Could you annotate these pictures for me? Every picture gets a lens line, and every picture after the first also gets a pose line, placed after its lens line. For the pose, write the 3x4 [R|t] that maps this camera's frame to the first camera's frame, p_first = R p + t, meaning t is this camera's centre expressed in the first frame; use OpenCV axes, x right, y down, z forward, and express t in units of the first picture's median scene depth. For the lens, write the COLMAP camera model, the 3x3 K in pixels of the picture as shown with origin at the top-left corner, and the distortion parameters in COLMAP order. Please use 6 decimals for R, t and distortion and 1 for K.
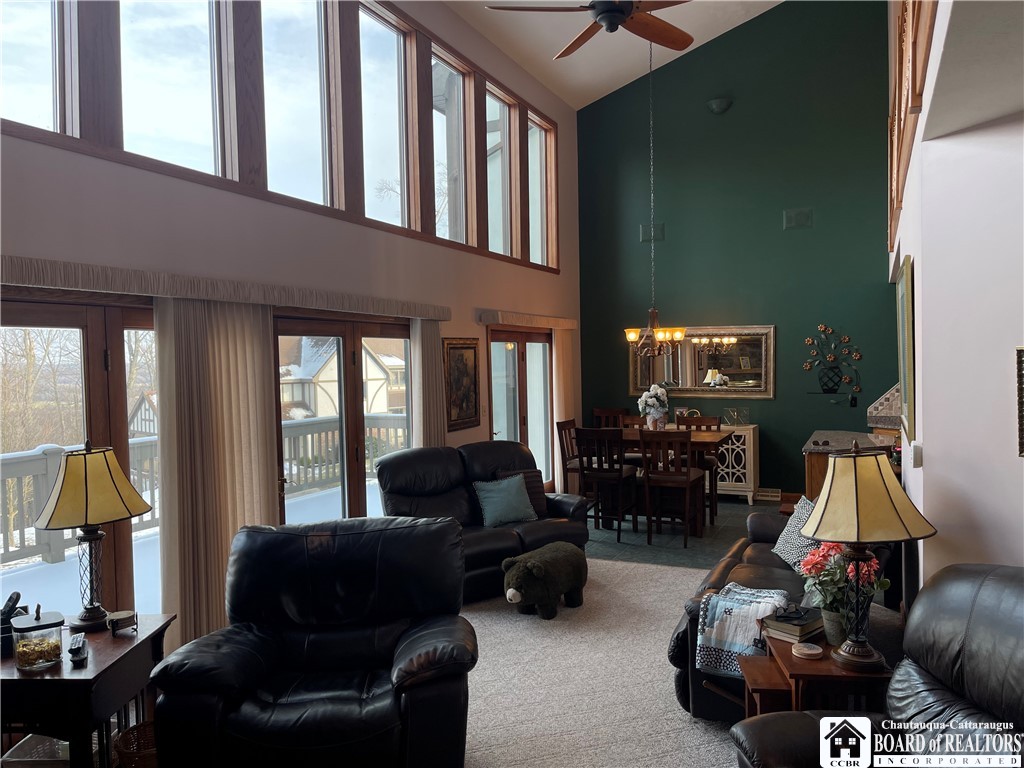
lens RADIAL K [[773.0, 0, 508.6], [0, 773.0, 379.9], [0, 0, 1]] dist [0.120603, -0.287701]
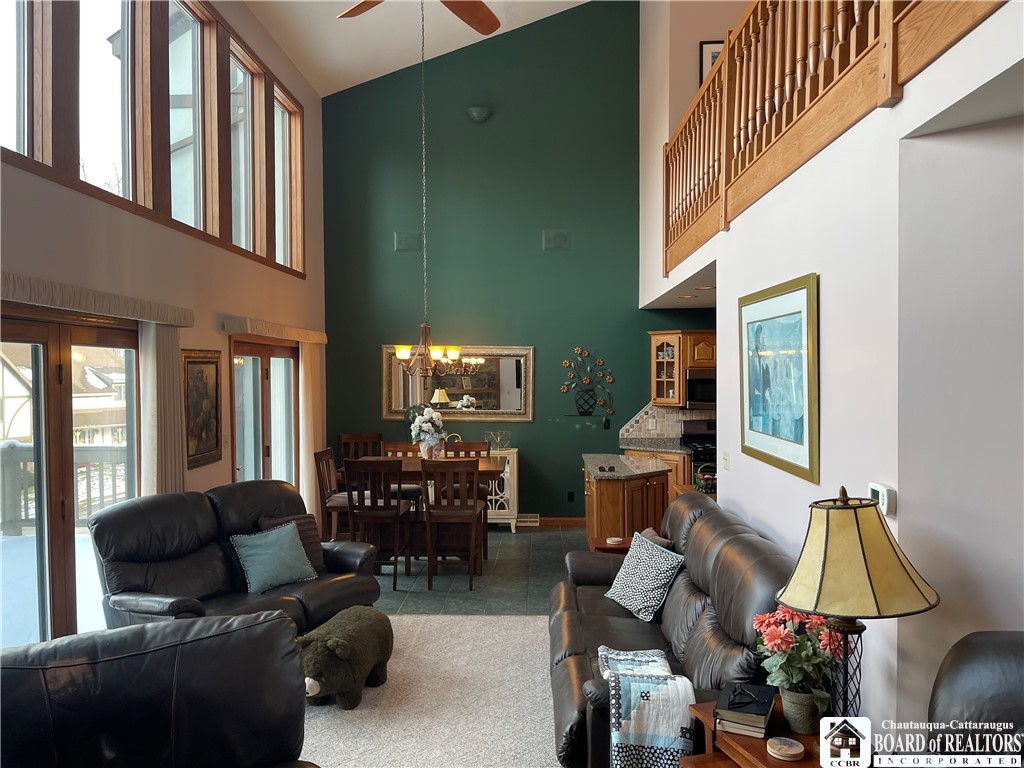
lens RADIAL K [[776.5, 0, 510.2], [0, 776.5, 385.5], [0, 0, 1]] dist [0.079284, -0.113466]
pose [[0.921846, 0.009750, 0.387434, -0.074117], [-0.003527, 0.999853, -0.016771, -0.005197], [-0.387541, 0.014094, 0.921745, 0.132703]]
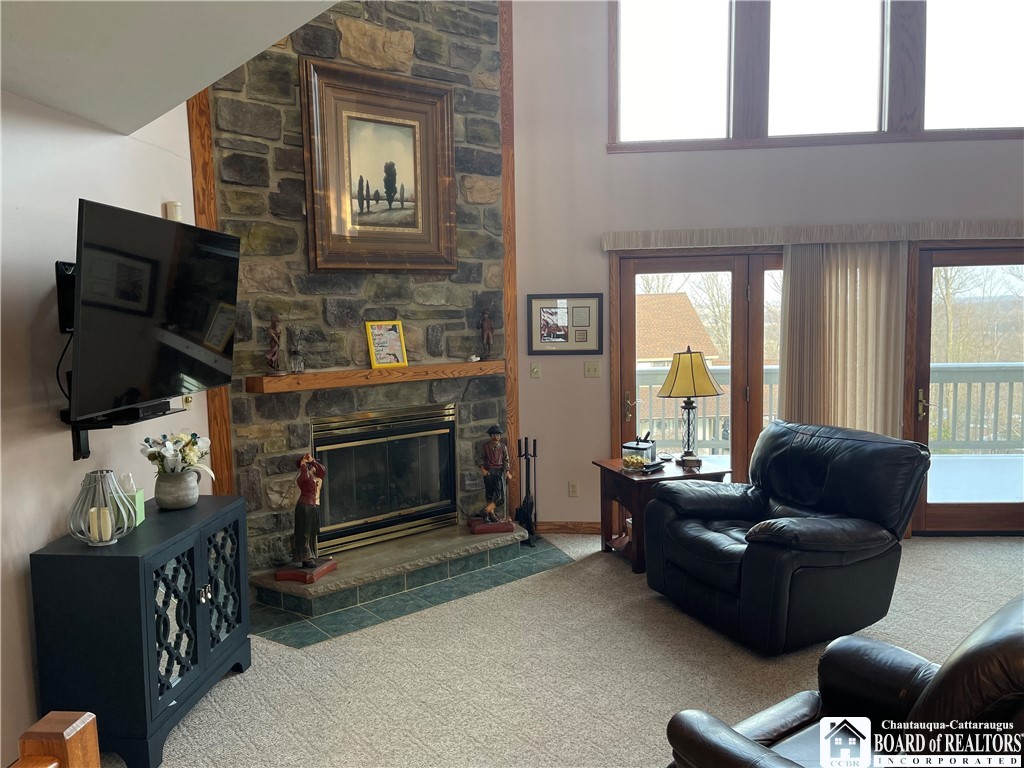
lens RADIAL K [[707.2, 0, 512.0], [0, 707.2, 384.0], [0, 0, 1]] dist [0.027753, -0.071909]
pose [[0.309553, 0.113425, -0.944093, 0.289639], [-0.013602, 0.993287, 0.114876, -0.002046], [0.950785, -0.022719, 0.309018, 0.100572]]
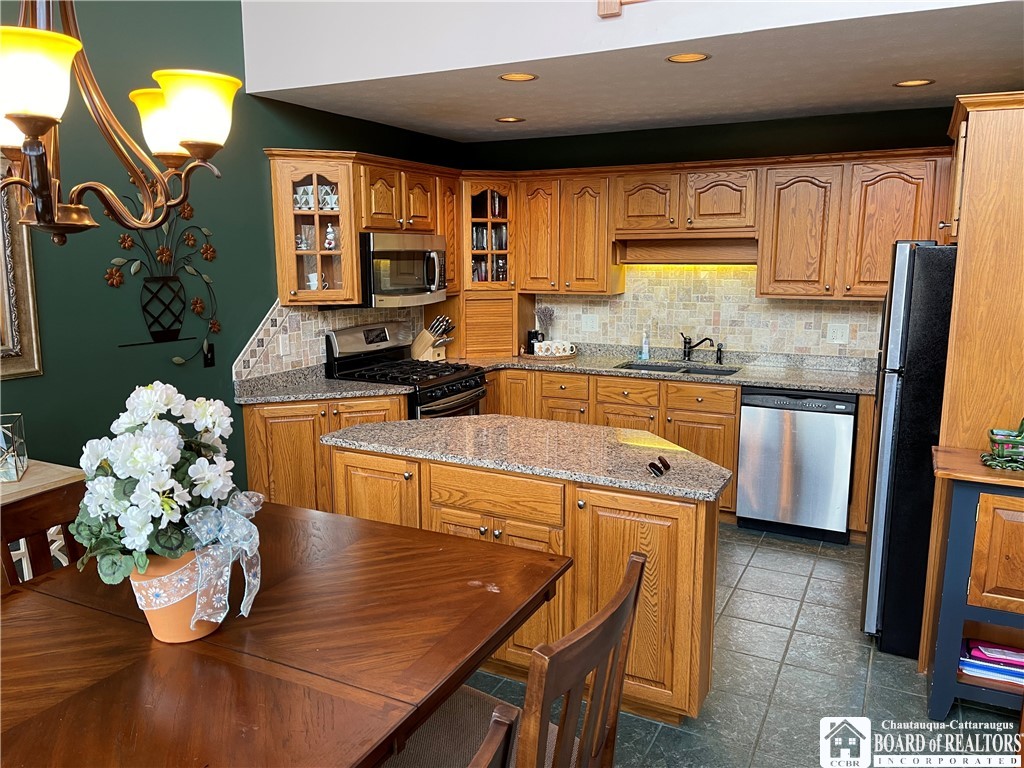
lens RADIAL K [[776.5, 0, 510.2], [0, 776.5, 385.5], [0, 0, 1]] dist [0.079284, -0.113466]
pose [[0.037741, -0.153695, 0.987397, 0.005634], [0.029540, 0.987841, 0.152635, -0.020209], [-0.998851, 0.023407, 0.041823, 0.909884]]
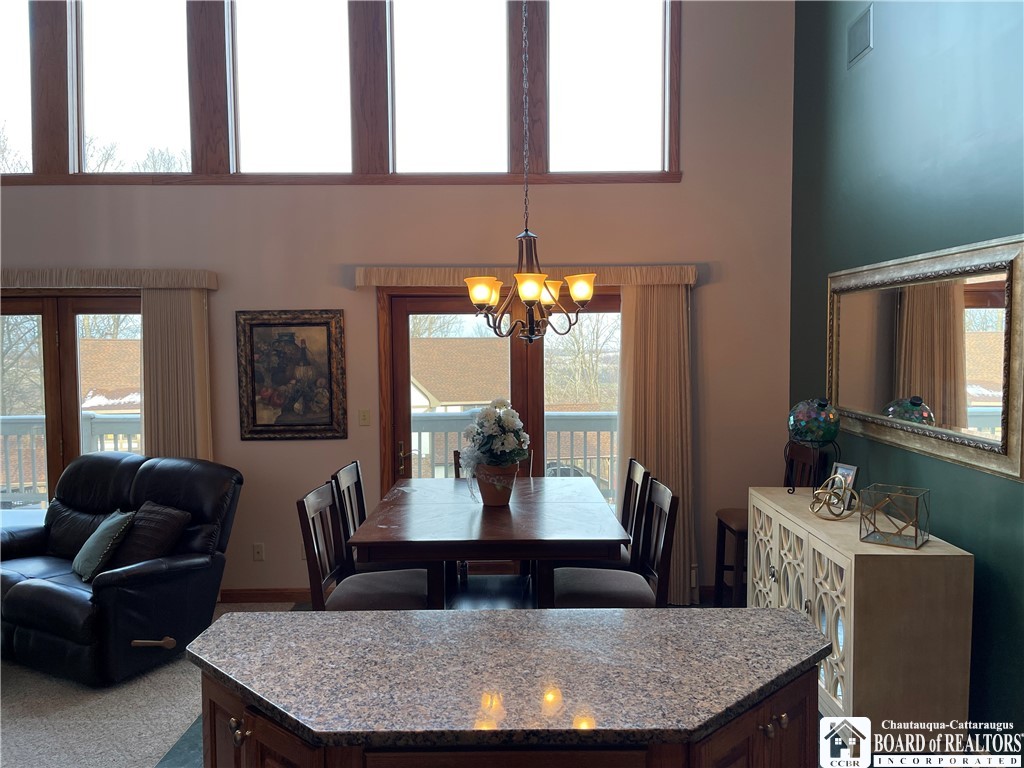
lens RADIAL K [[777.8, 0, 516.9], [0, 777.8, 382.3], [0, 0, 1]] dist [0.078757, -0.116067]
pose [[0.422008, 0.056823, -0.904810, 0.626277], [-0.025967, 0.998382, 0.050588, -0.028054], [0.906220, 0.002147, 0.422801, 0.817463]]
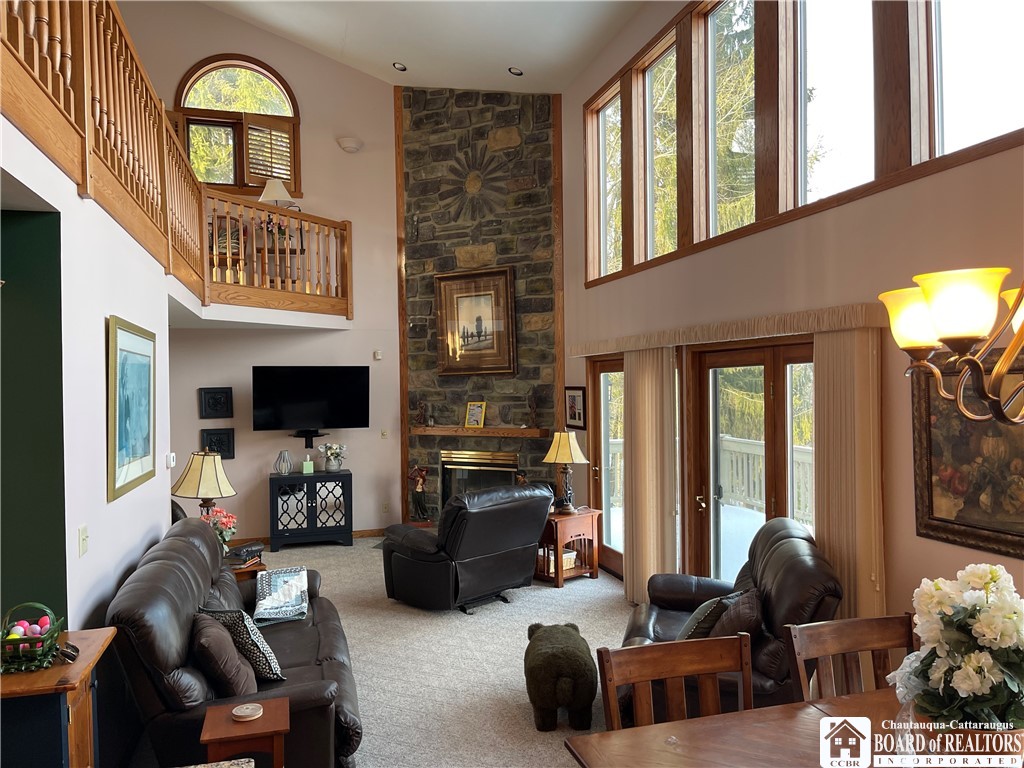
lens RADIAL K [[771.8, 0, 533.2], [0, 771.8, 392.6], [0, 0, 1]] dist [0.074890, -0.120435]
pose [[-0.737378, 0.036565, -0.674490, 0.413685], [0.009433, 0.998994, 0.043845, -0.048226], [0.675415, 0.025968, -0.736981, 1.075933]]
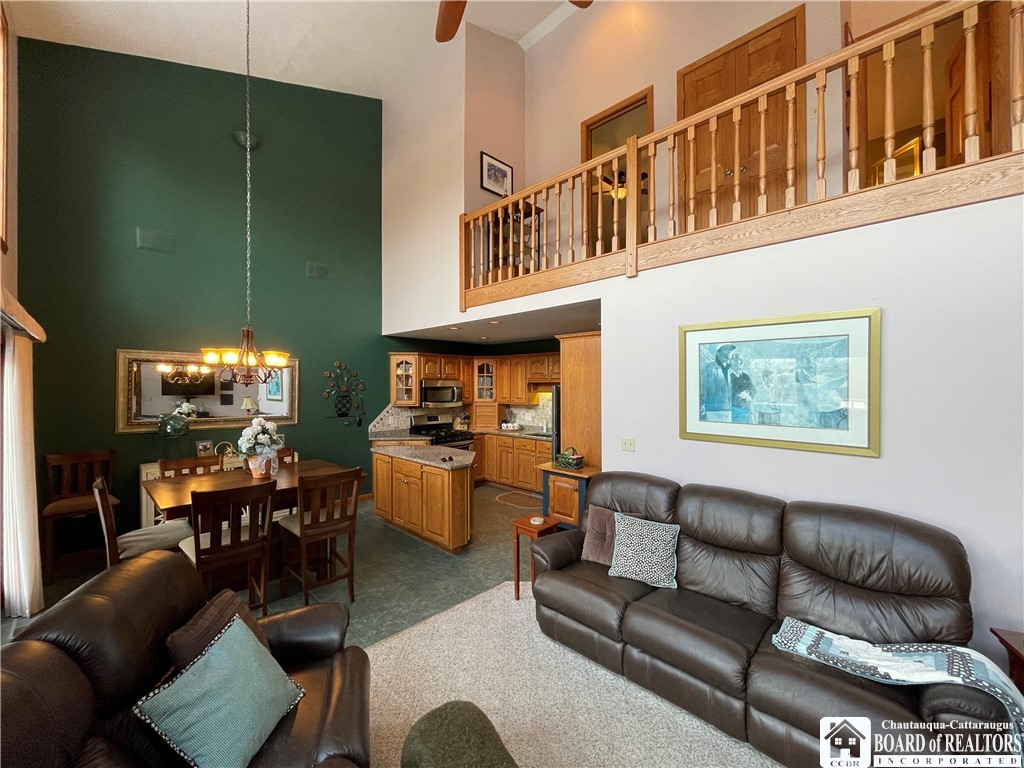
lens RADIAL K [[413.8, 0, 509.3], [0, 413.8, 385.0], [0, 0, 1]] dist [-0.001718, -0.000135]
pose [[0.334215, 0.017534, 0.942334, -0.141410], [0.021394, 0.999428, -0.026184, -0.011946], [-0.942254, 0.028912, 0.333649, 0.599000]]
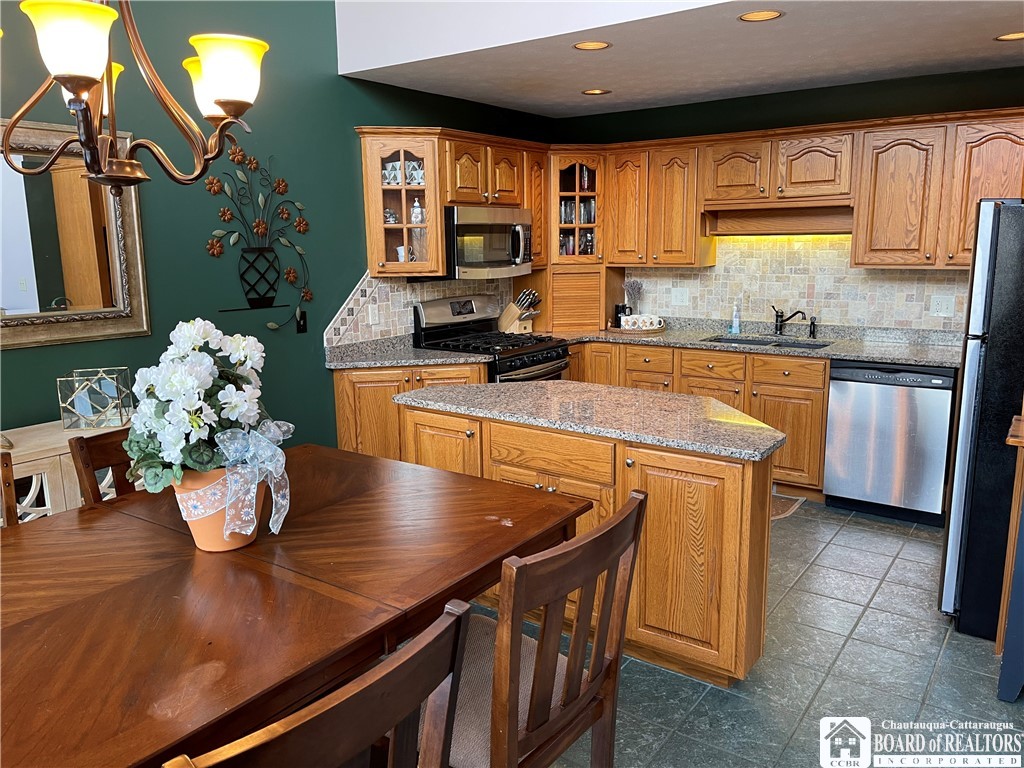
lens RADIAL K [[777.8, 0, 516.9], [0, 777.8, 382.3], [0, 0, 1]] dist [0.078757, -0.116067]
pose [[0.182937, -0.164464, 0.969271, -0.003442], [0.037297, 0.986359, 0.160324, -0.008297], [-0.982417, 0.006822, 0.186575, 0.878310]]
